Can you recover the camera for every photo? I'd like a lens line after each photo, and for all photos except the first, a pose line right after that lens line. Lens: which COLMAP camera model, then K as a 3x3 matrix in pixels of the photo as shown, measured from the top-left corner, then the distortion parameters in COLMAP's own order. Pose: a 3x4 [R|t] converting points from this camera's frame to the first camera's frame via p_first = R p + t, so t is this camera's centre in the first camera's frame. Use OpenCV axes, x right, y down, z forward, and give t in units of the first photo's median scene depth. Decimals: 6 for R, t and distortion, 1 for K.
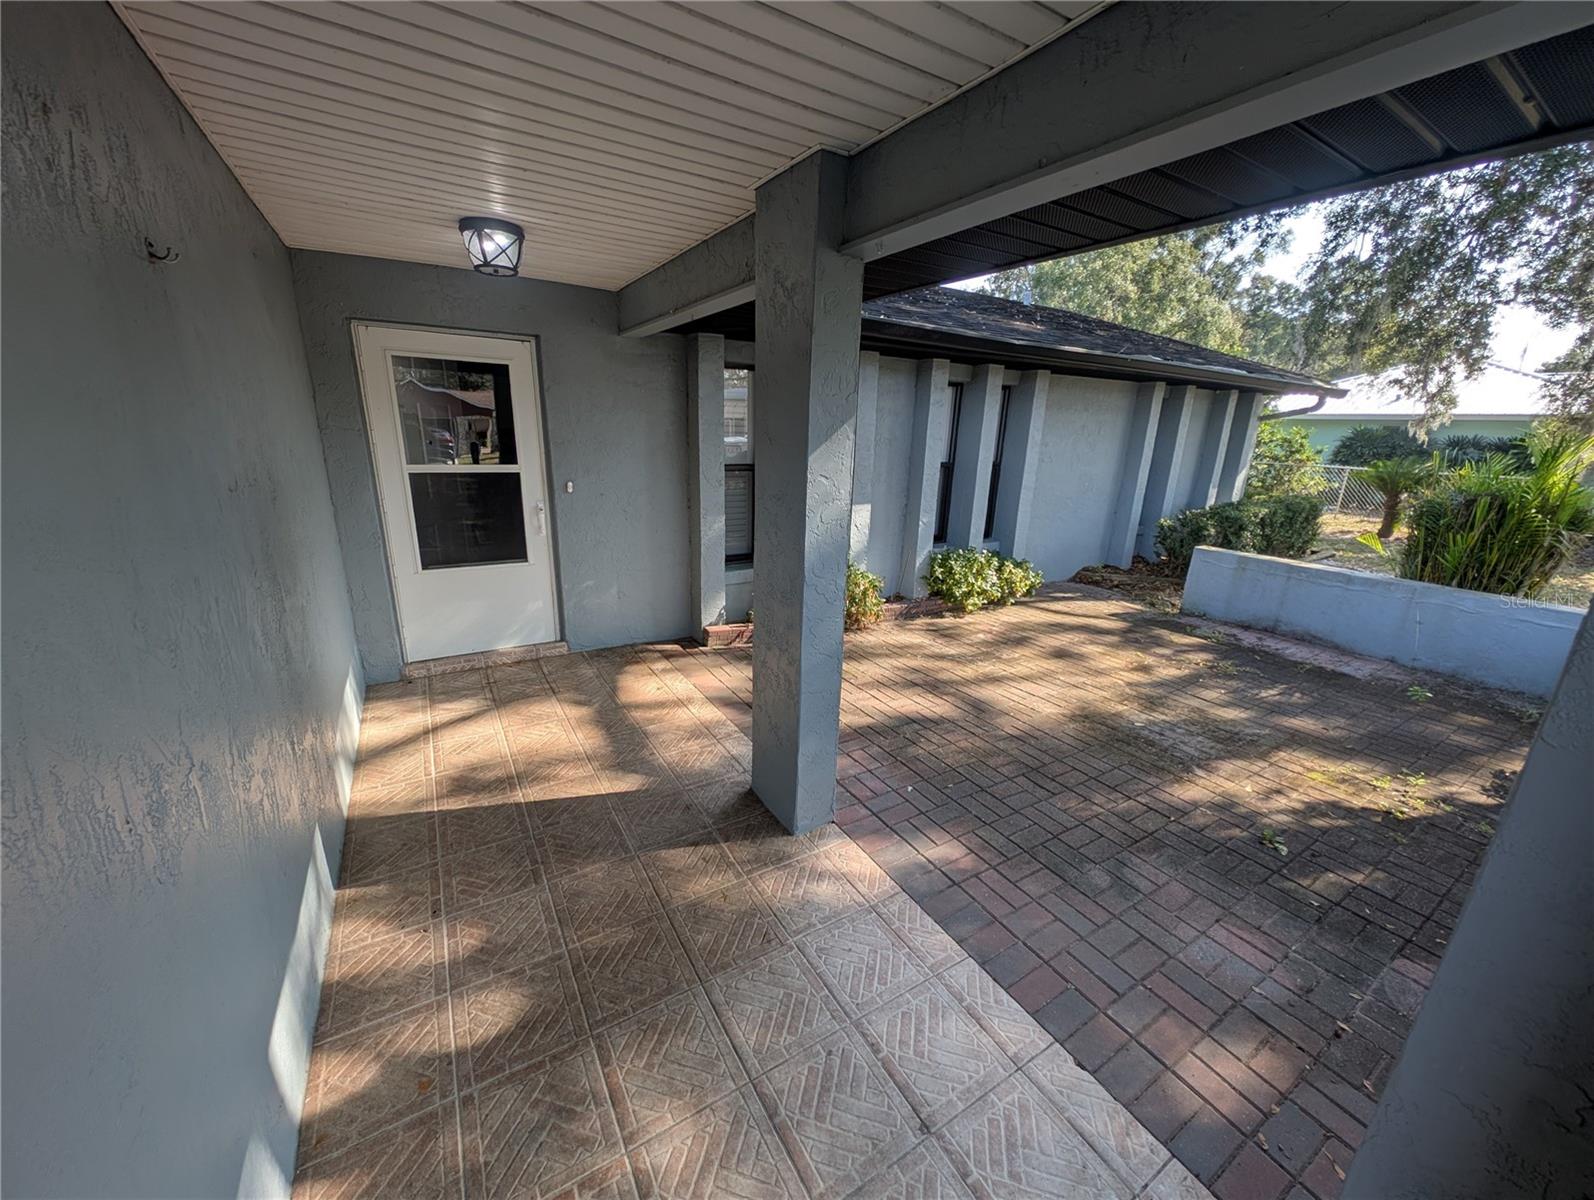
lens RADIAL K [[601.5, 0, 797.5], [0, 601.5, 603.2], [0, 0, 1]] dist [0.007851, -0.003506]
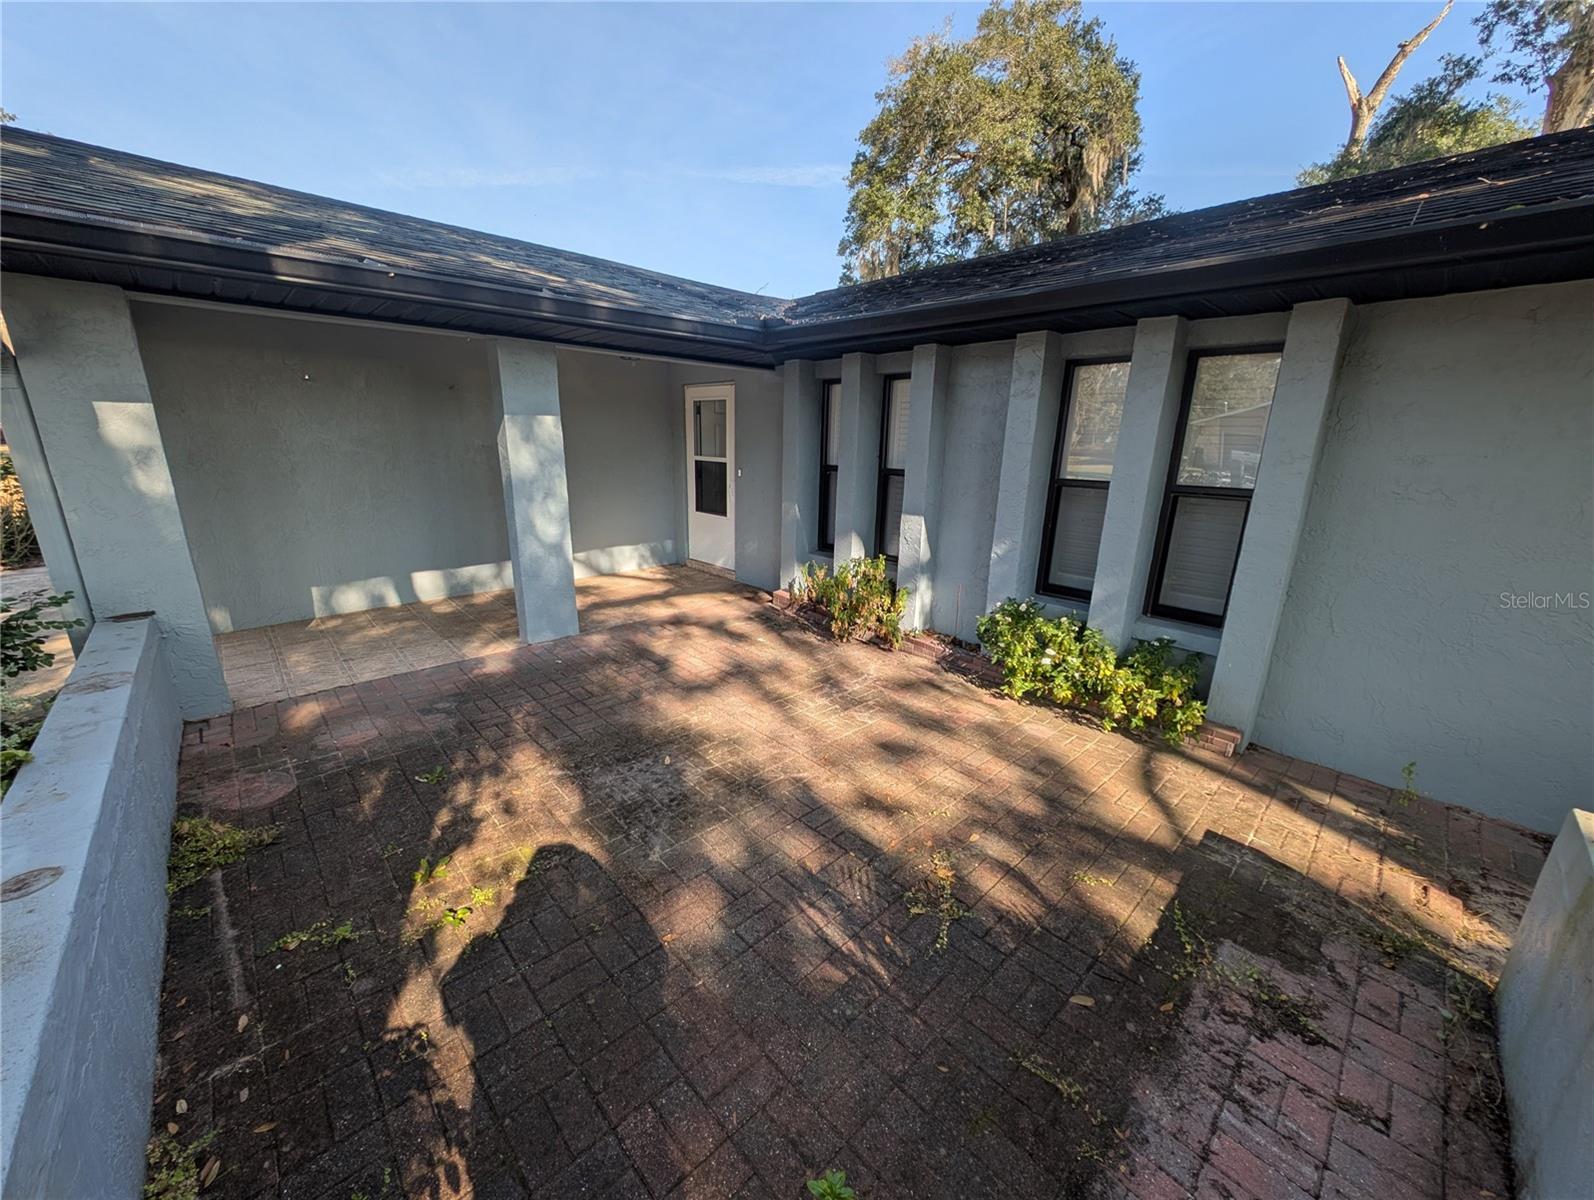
lens RADIAL K [[601.5, 0, 797.8], [0, 601.5, 598.9], [0, 0, 1]] dist [0.007851, -0.003506]
pose [[0.208185, 0.230371, -0.950573, 1.160720], [-0.292319, 0.942102, 0.164297, -0.175852], [0.933386, 0.243666, 0.263473, 0.764471]]
